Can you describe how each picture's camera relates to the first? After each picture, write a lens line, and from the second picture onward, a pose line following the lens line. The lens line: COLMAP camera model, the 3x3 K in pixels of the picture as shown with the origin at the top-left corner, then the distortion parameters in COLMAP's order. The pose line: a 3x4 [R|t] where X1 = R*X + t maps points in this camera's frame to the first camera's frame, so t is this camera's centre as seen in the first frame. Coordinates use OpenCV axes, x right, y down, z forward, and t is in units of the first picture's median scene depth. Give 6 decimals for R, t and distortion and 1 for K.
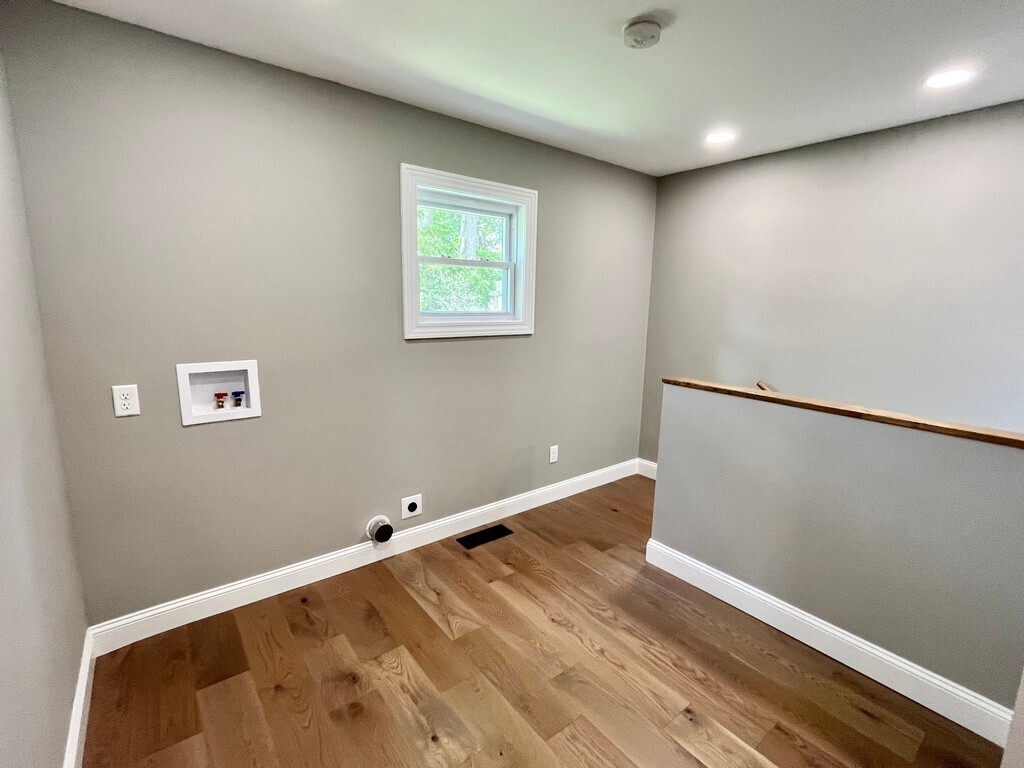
lens RADIAL K [[475.4, 0, 512.1], [0, 475.4, 386.4], [0, 0, 1]] dist [0.002177, -0.000634]
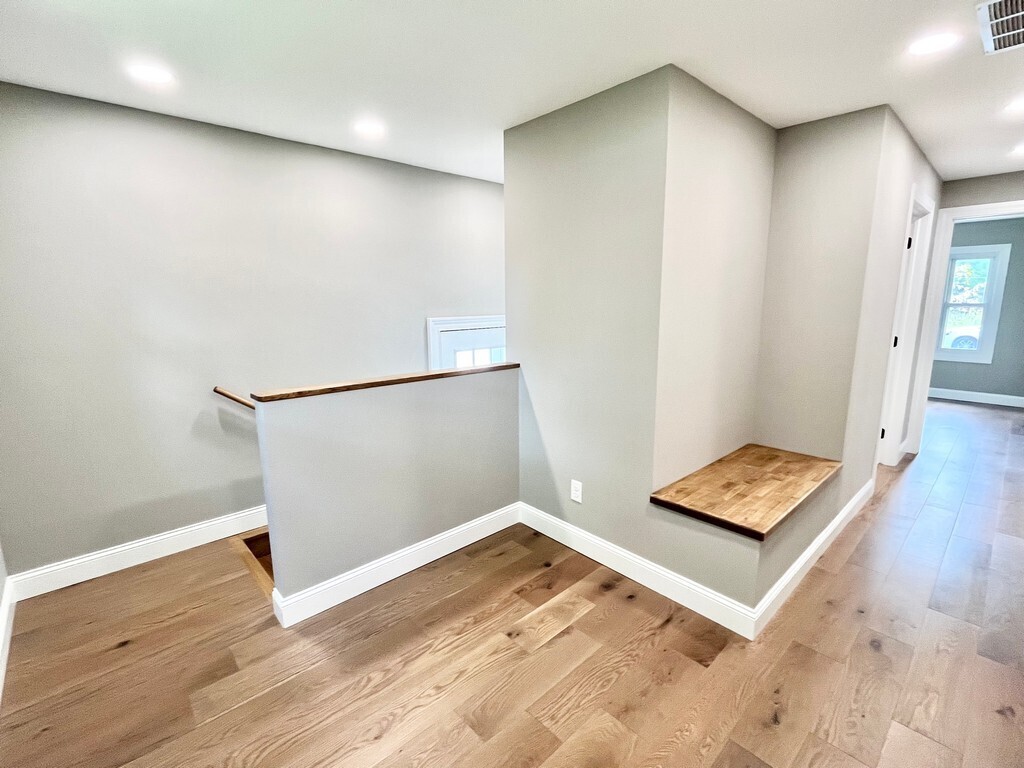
lens RADIAL K [[475.4, 0, 512.2], [0, 475.4, 379.9], [0, 0, 1]] dist [0.002177, -0.000634]
pose [[-0.086092, -0.197336, 0.976548, -0.549964], [0.182604, 0.960458, 0.210183, -0.155221], [-0.979410, 0.196417, -0.046654, 0.742965]]
